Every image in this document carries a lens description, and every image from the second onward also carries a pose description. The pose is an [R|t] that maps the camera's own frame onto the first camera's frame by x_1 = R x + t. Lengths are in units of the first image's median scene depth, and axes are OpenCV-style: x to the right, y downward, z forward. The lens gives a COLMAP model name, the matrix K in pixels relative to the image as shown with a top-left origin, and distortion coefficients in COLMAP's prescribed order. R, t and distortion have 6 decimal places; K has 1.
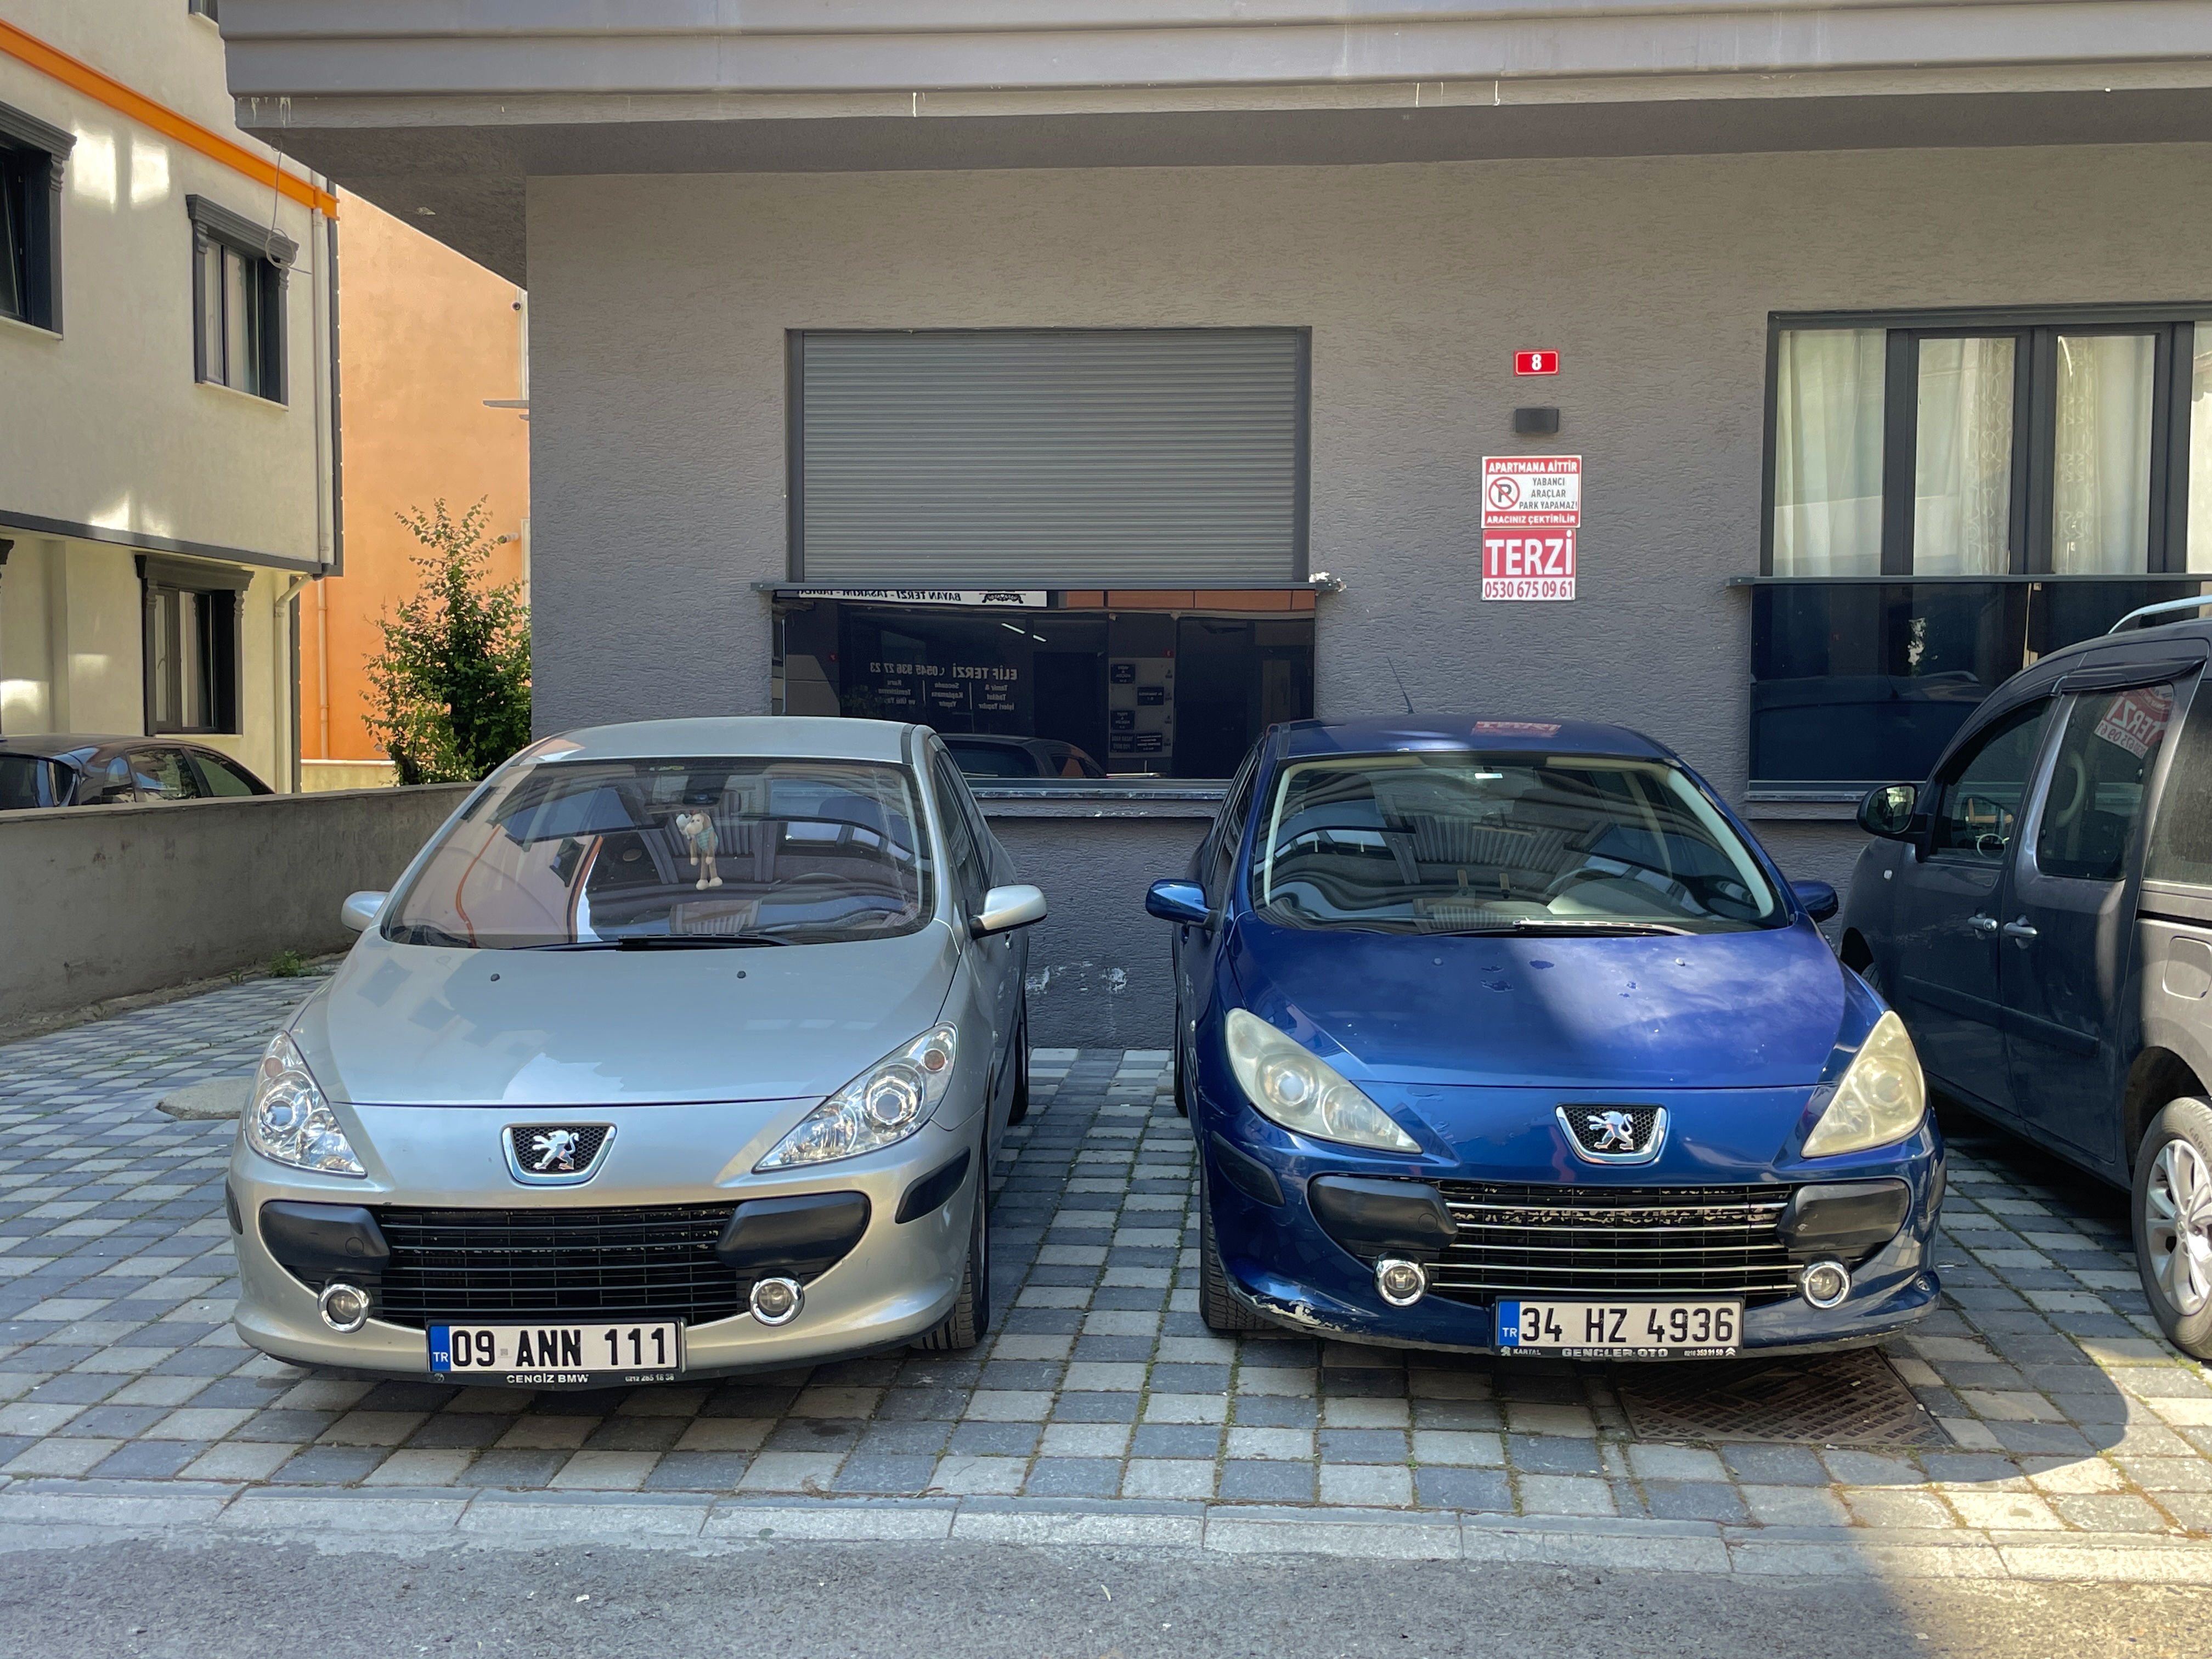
lens RADIAL K [[2328.0, 0, 1055.6], [0, 2328.0, 841.6], [0, 0, 1]] dist [0.103292, -0.163691]
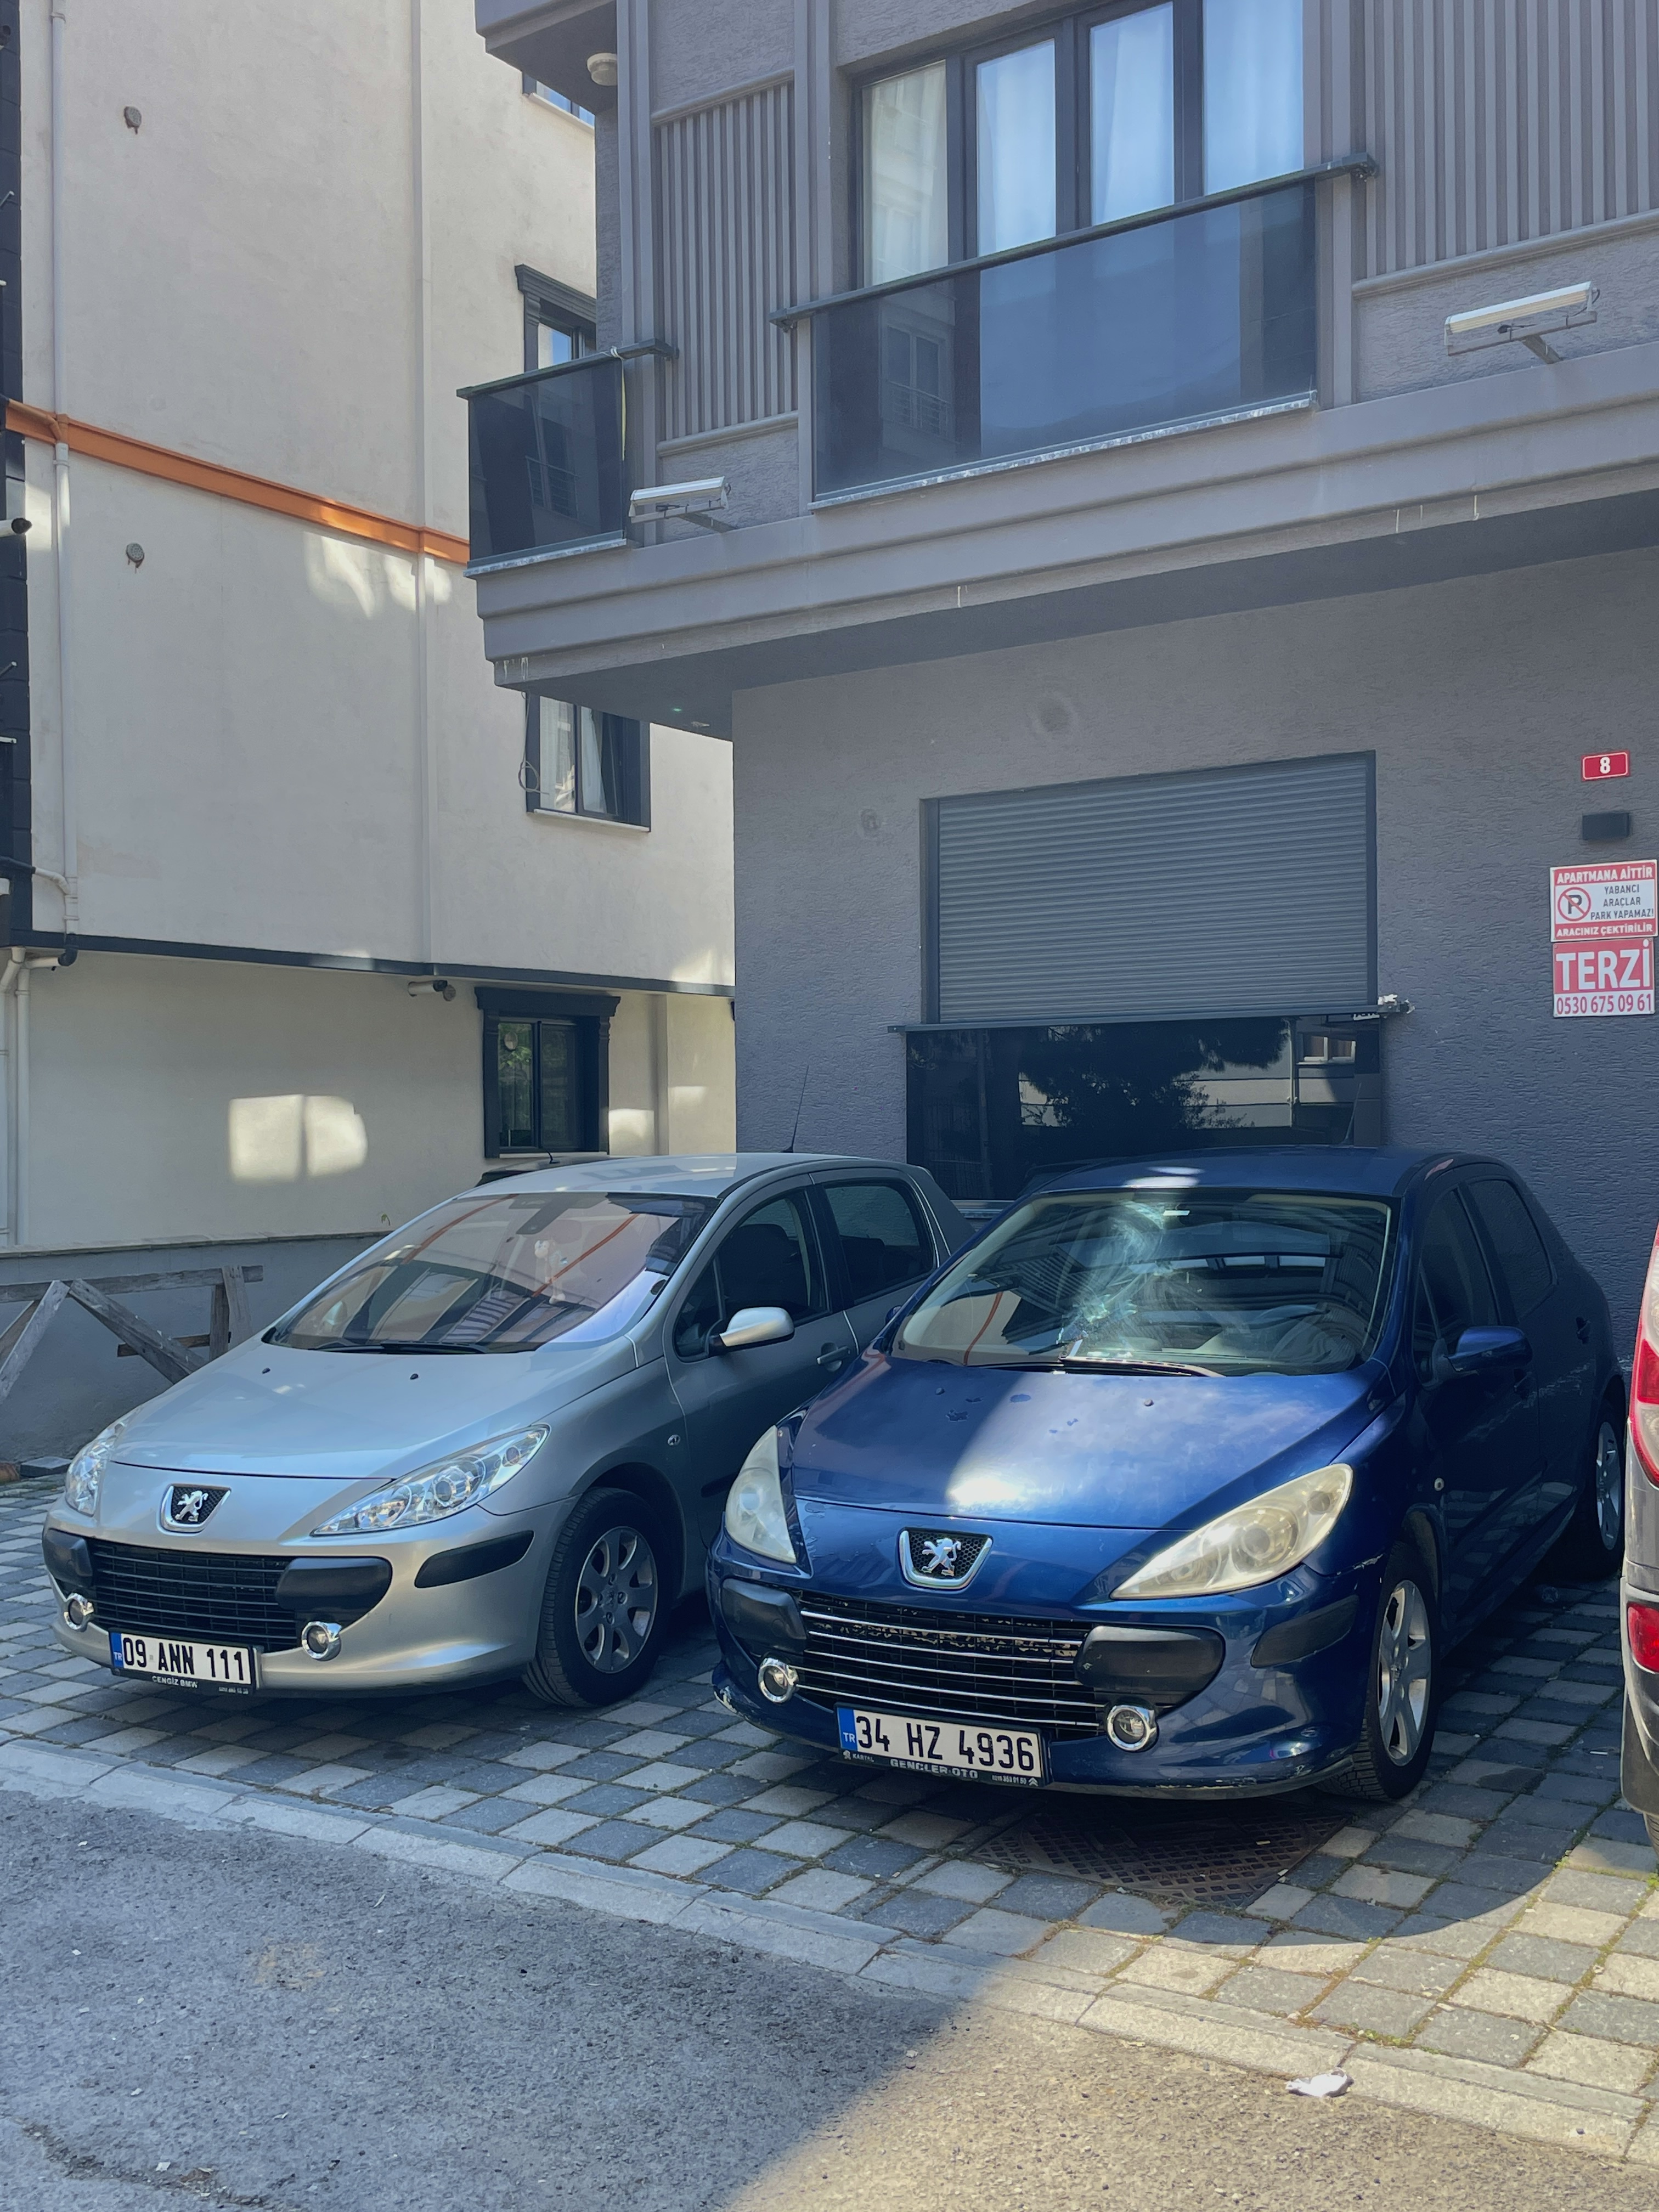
lens RADIAL K [[2328.0, 0, 764.1], [0, 2328.0, 1096.5], [0, 0, 1]] dist [0.103292, -0.163691]
pose [[0.851956, -0.020409, -0.523216, 0.732896], [-0.010679, 0.998355, -0.056333, -0.025163], [0.523505, 0.053580, 0.850336, 0.041383]]
